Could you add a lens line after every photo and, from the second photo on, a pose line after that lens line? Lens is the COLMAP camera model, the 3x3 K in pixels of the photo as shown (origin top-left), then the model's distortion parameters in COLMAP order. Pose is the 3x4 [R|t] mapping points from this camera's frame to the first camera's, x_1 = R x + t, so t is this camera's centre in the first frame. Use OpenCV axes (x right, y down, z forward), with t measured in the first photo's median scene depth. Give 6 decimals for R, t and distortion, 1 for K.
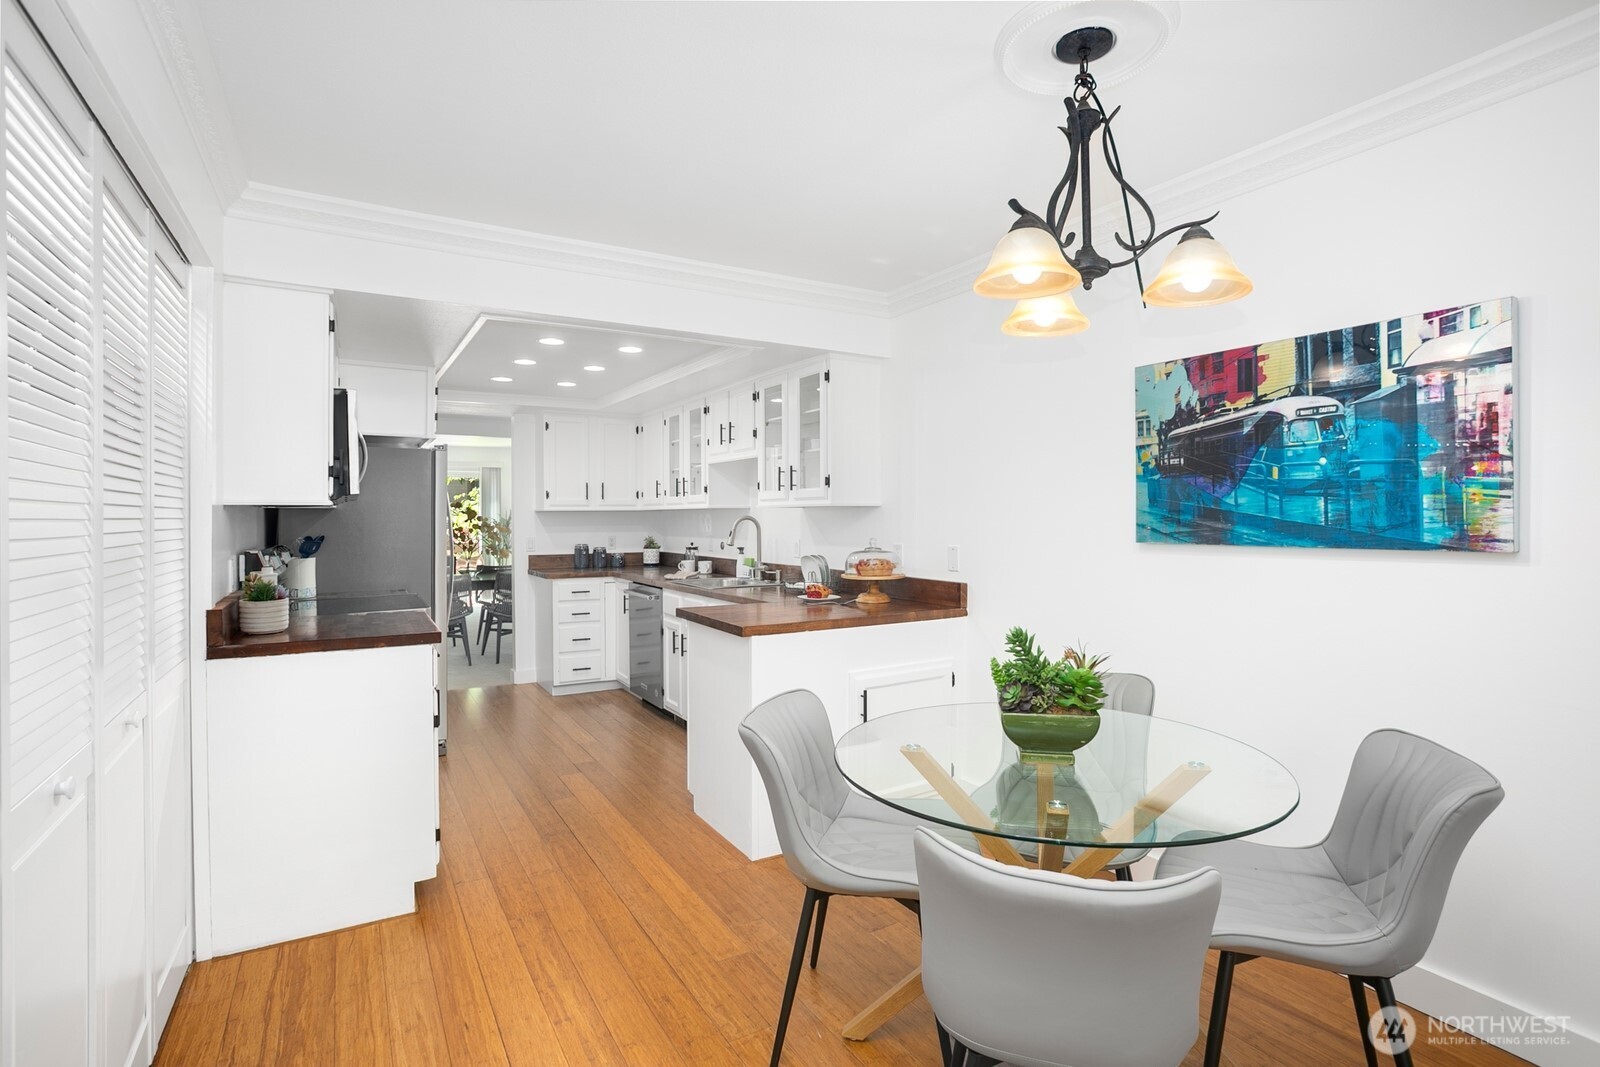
lens RADIAL K [[783.3, 0, 792.6], [0, 783.3, 525.5], [0, 0, 1]] dist [-0.048013, 0.000522]
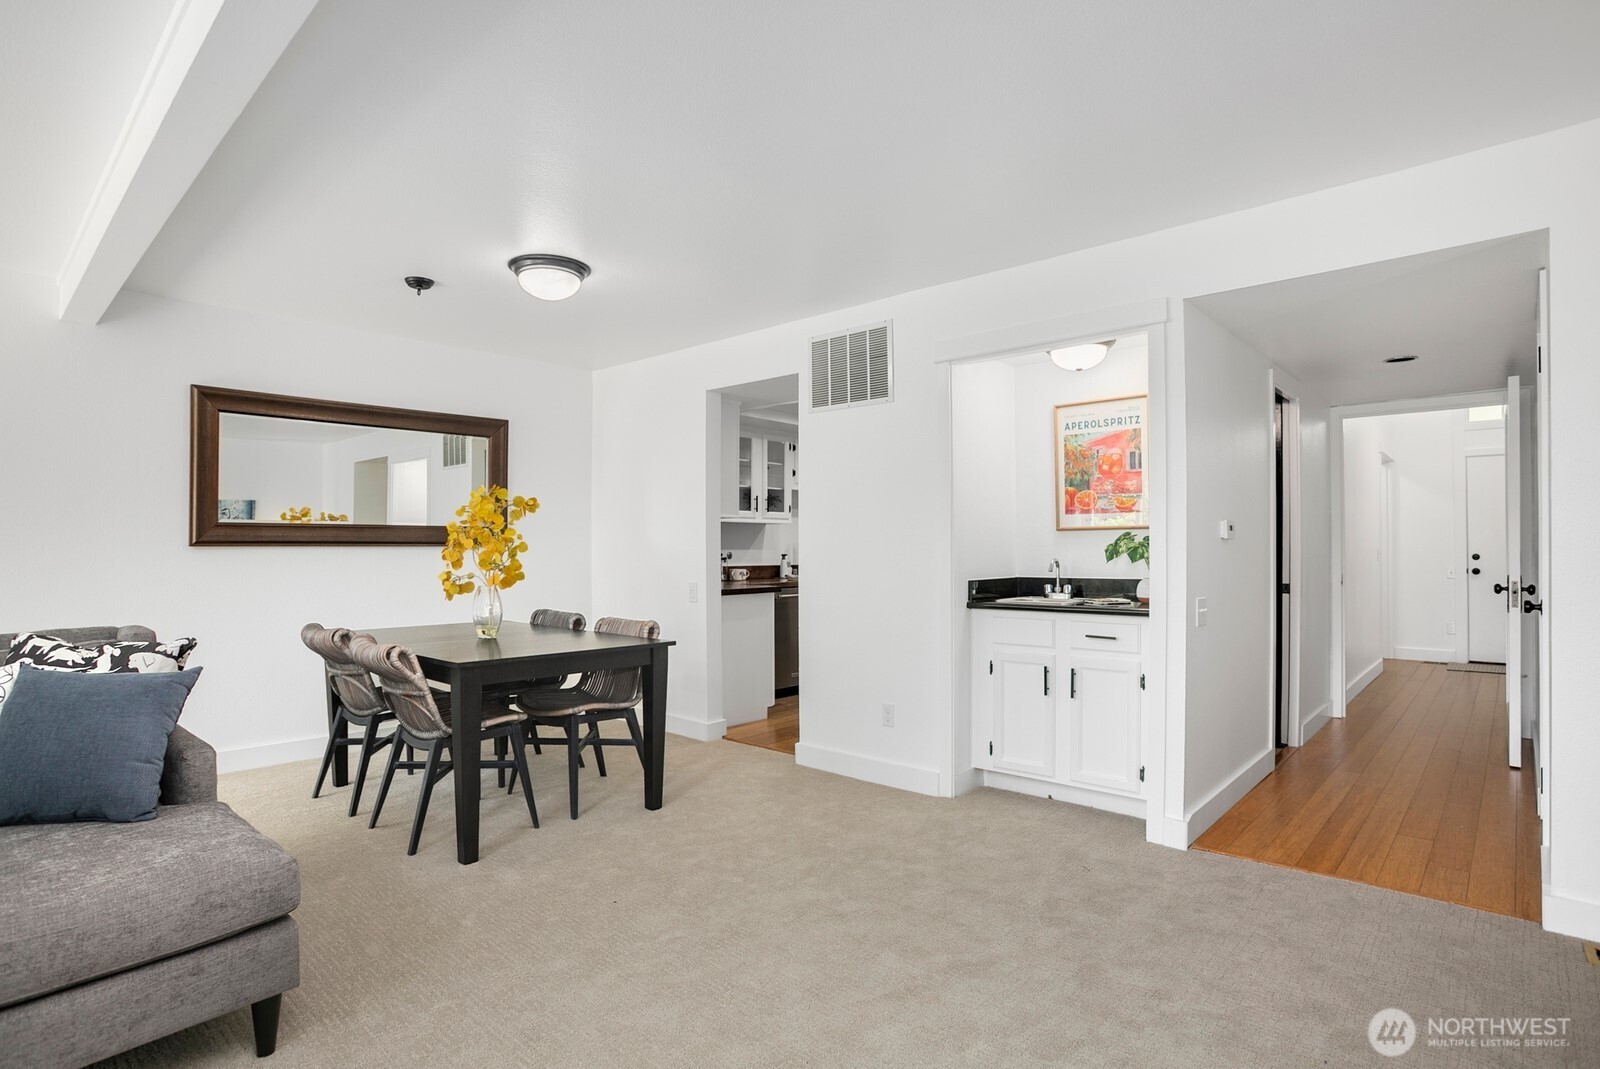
lens RADIAL K [[811.1, 0, 802.9], [0, 811.1, 536.9], [0, 0, 1]] dist [-0.085690, 0.043330]
pose [[-0.310286, 0.013365, 0.950549, -1.369166], [0.010233, 0.999890, -0.010719, 0.013672], [-0.950588, 0.006401, -0.310389, 1.384616]]
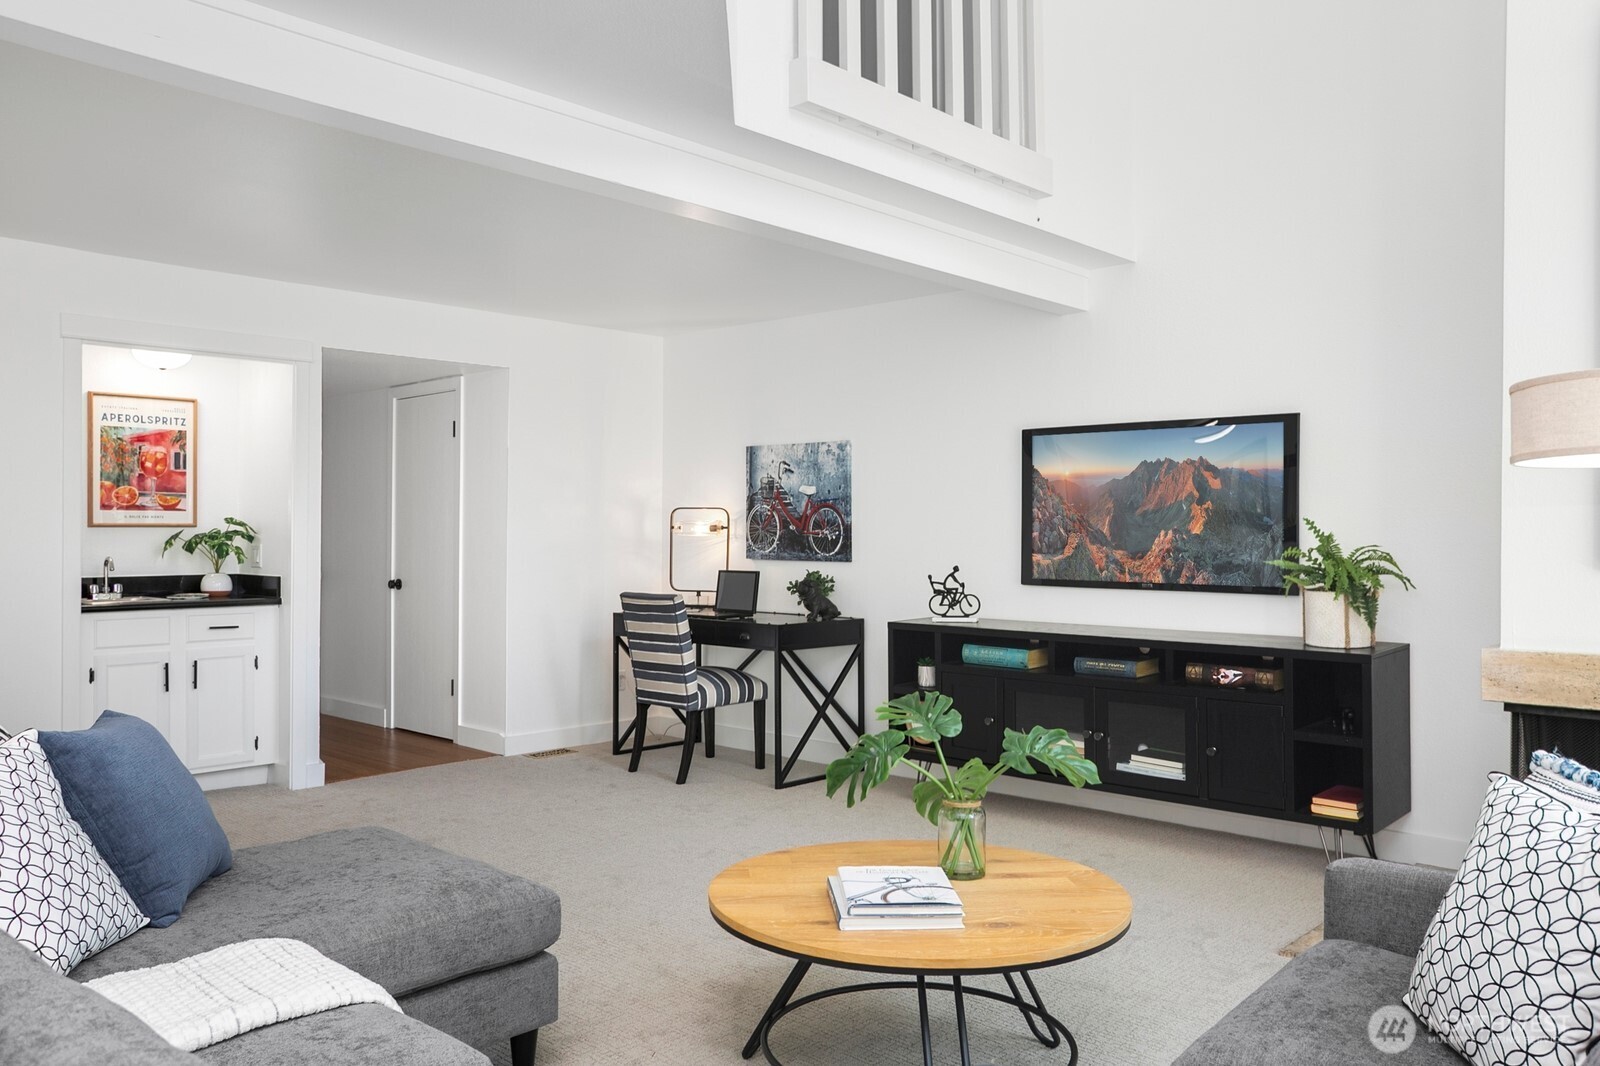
lens RADIAL K [[1216.0, 0, 800.0], [0, 1216.0, 533.0], [0, 0, 1]] dist [-0.000176, 0.006441]
pose [[-0.956252, -0.001275, -0.292542, -0.981546], [-0.002537, 0.999989, 0.003935, 0.000855], [0.292533, 0.004505, -0.956245, 2.167714]]
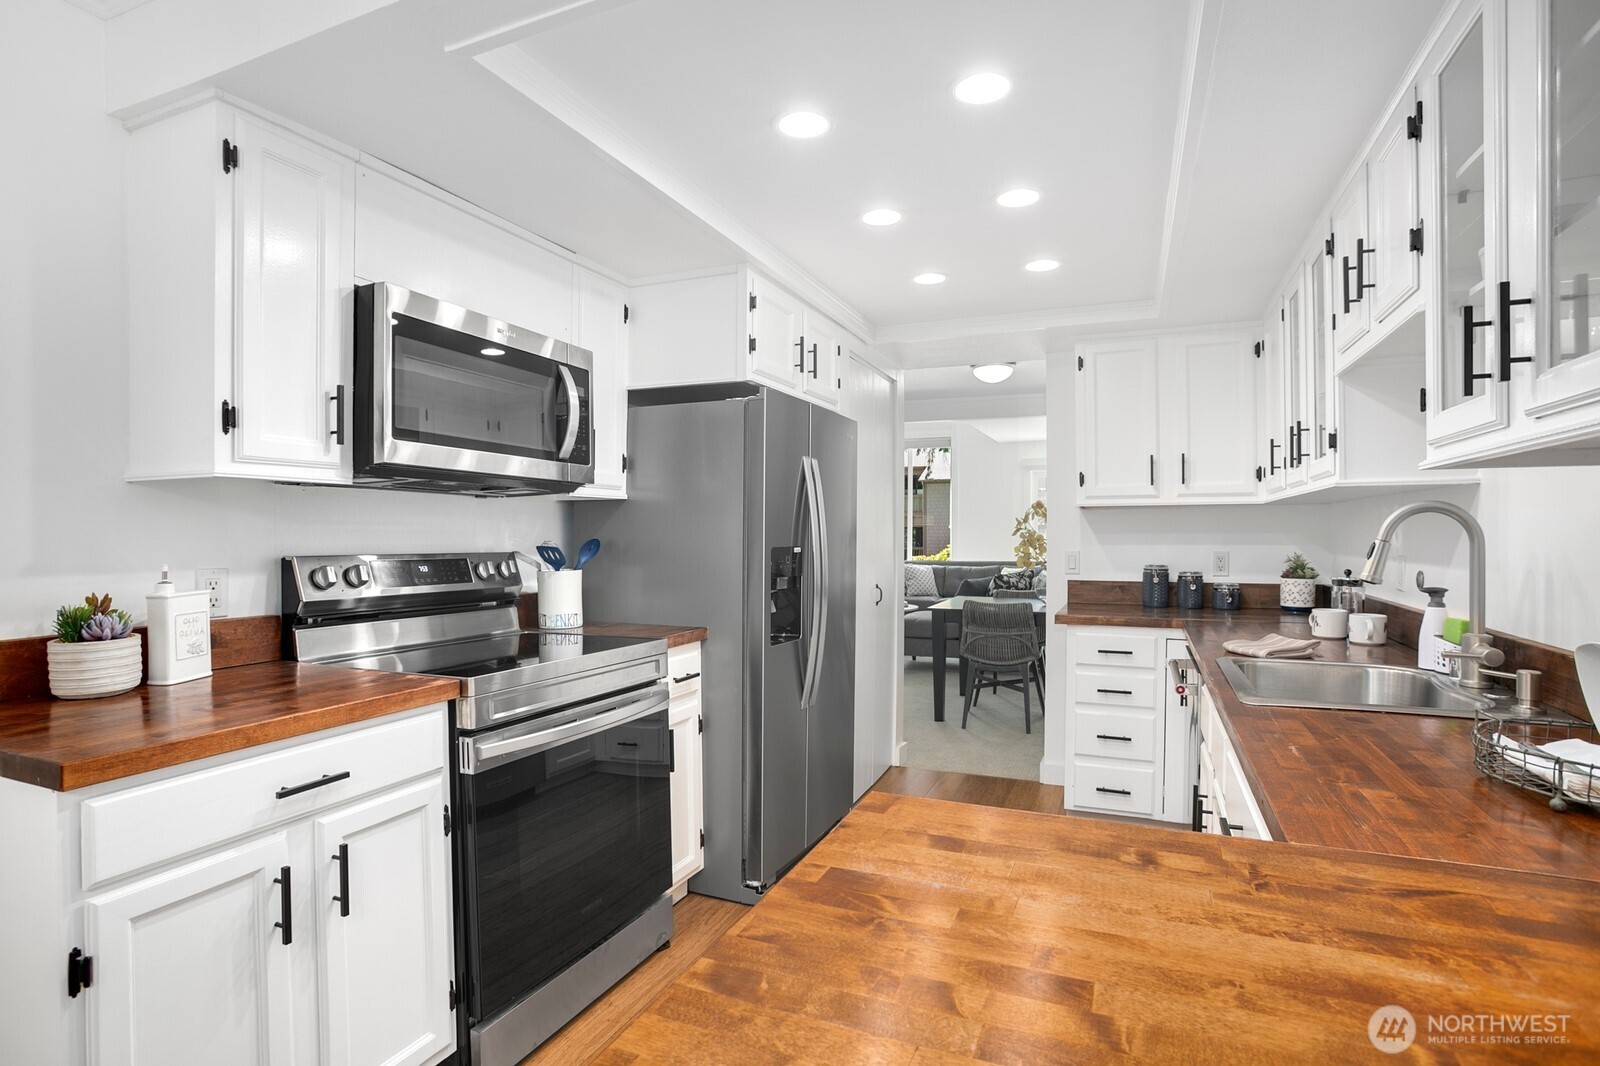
lens RADIAL K [[811.1, 0, 802.9], [0, 811.1, 535.4], [0, 0, 1]] dist [-0.085690, 0.043330]
pose [[0.597089, 0.005113, -0.802158, 0.051735], [-0.008934, 0.999960, -0.000276, 0.005709], [0.802125, 0.007331, 0.597111, 0.534341]]
